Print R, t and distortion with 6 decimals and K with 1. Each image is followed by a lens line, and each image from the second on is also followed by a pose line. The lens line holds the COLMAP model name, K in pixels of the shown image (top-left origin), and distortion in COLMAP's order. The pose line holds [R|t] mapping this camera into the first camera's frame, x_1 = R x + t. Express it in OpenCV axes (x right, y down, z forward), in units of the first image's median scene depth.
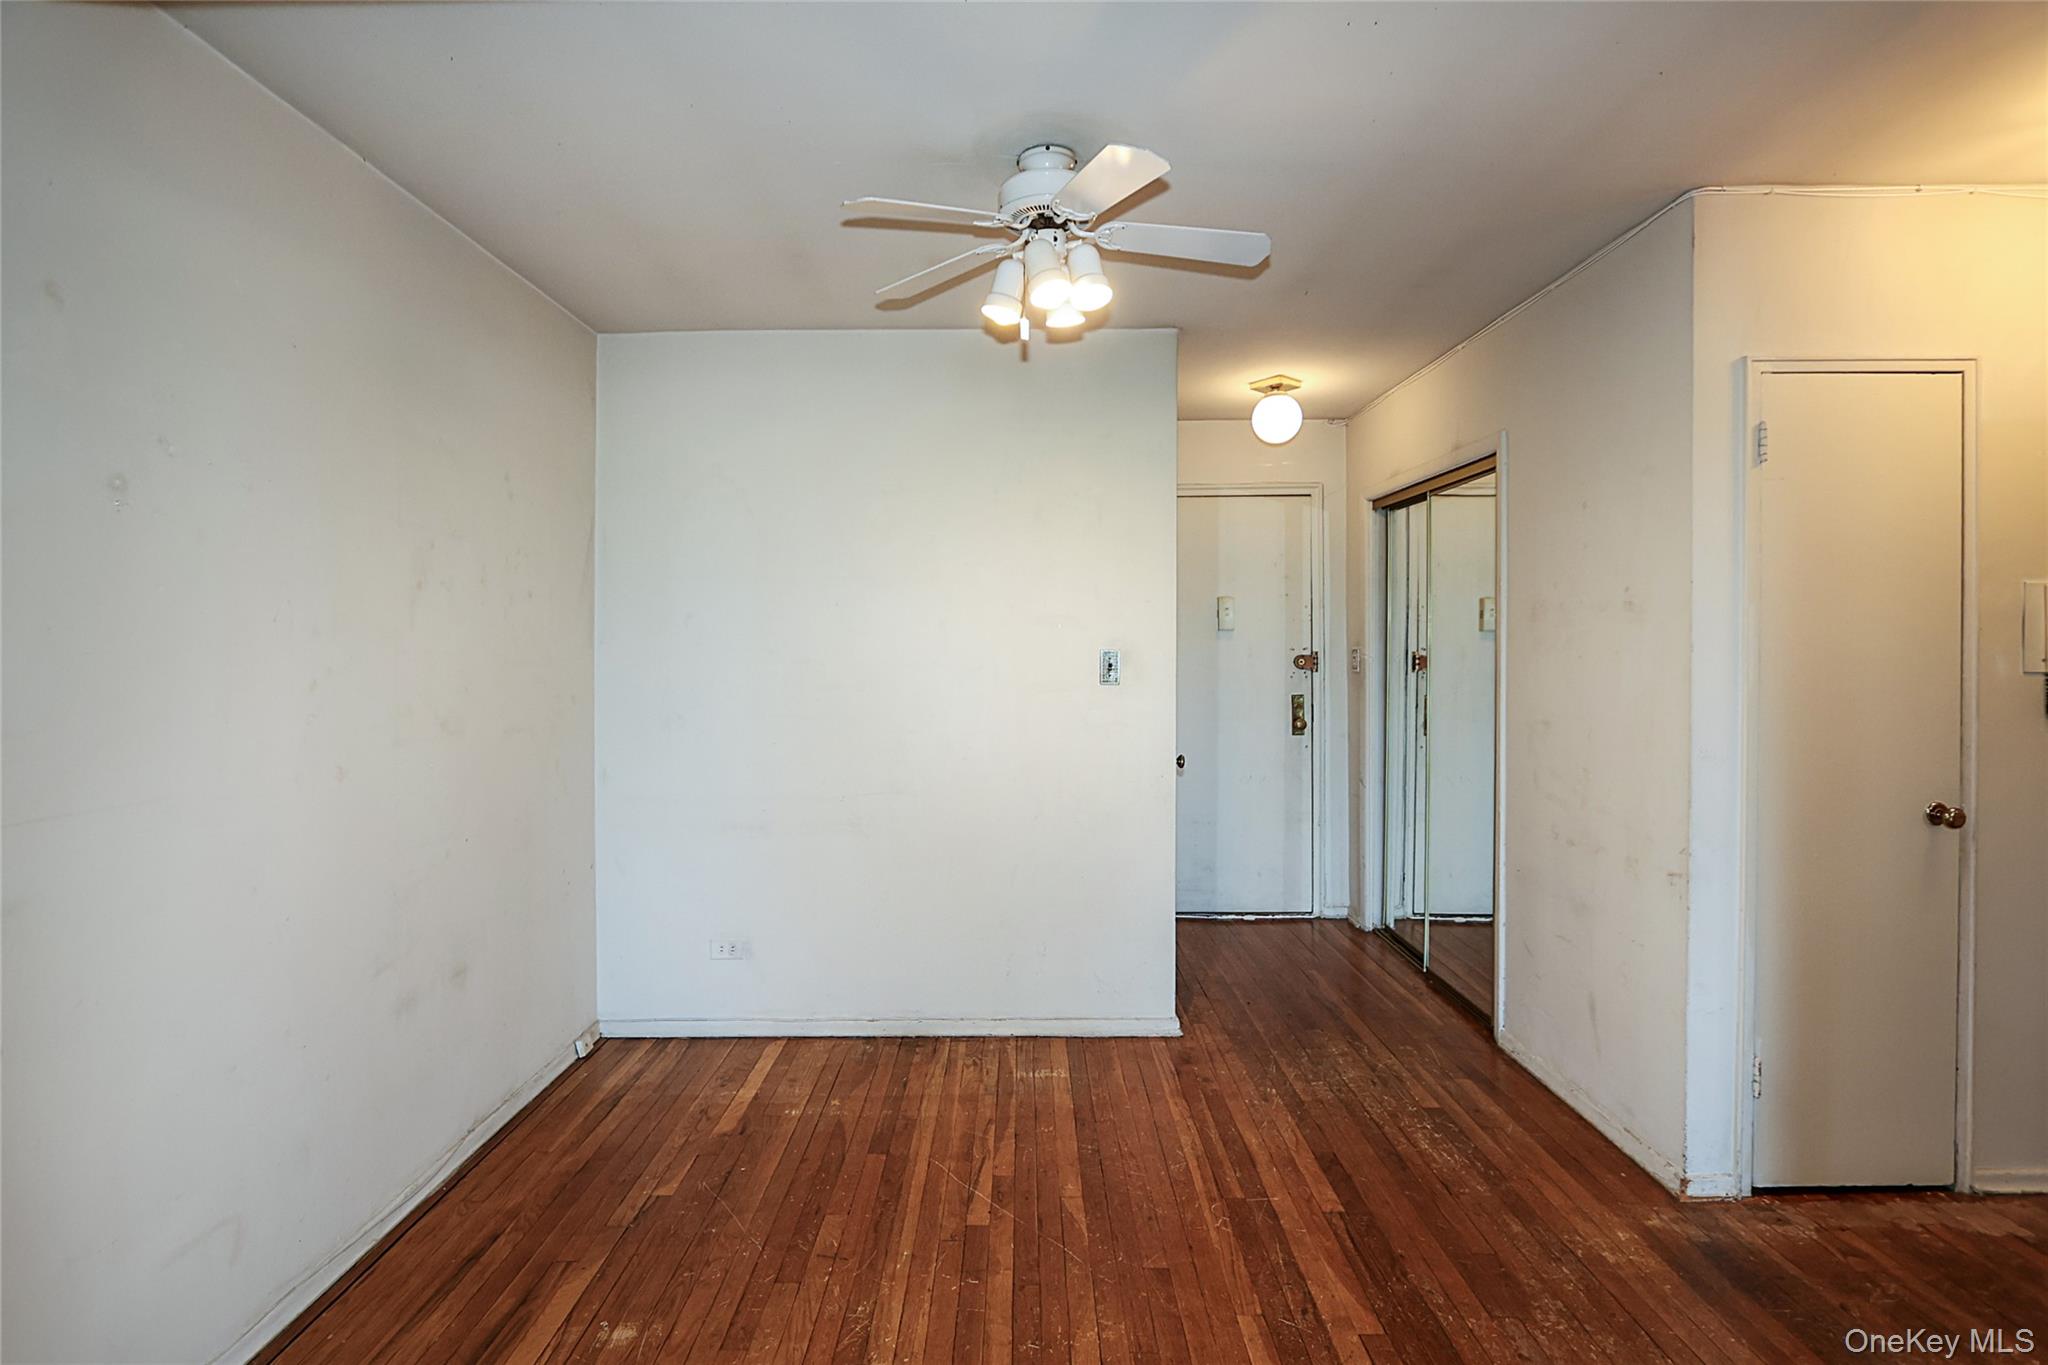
lens RADIAL K [[939.1, 0, 1021.6], [0, 939.1, 673.3], [0, 0, 1]] dist [-0.001455, -0.000156]
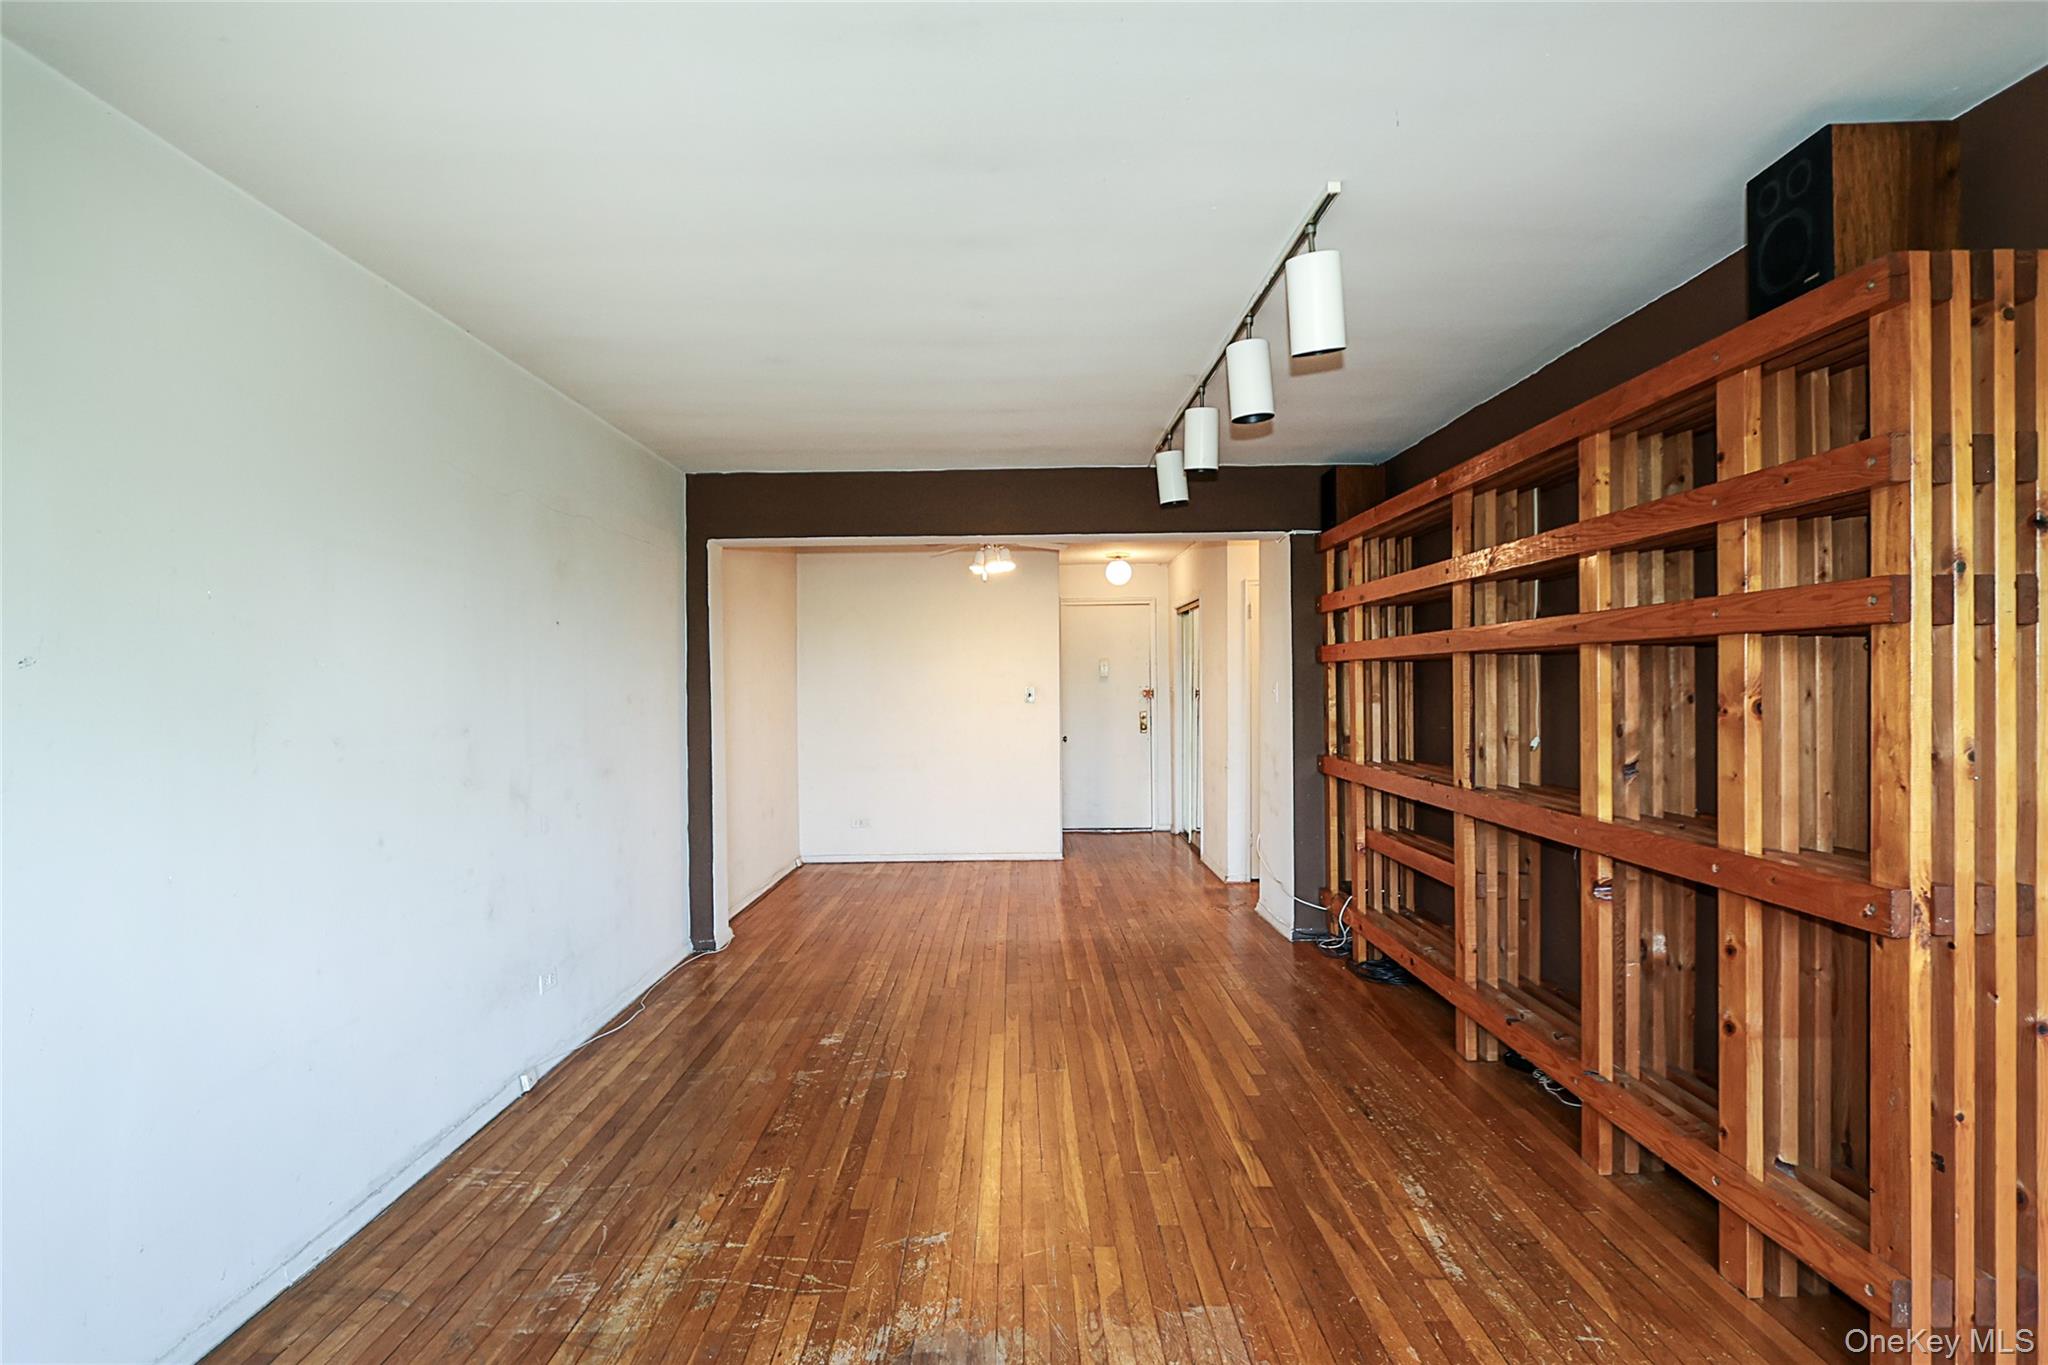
lens RADIAL K [[939.1, 0, 1027.7], [0, 939.1, 686.7], [0, 0, 1]] dist [-0.001455, -0.000156]
pose [[0.999918, -0.005902, 0.011358, 0.063814], [0.006247, 0.999514, -0.030556, 0.041900], [-0.011172, 0.030624, 0.999469, -1.233283]]
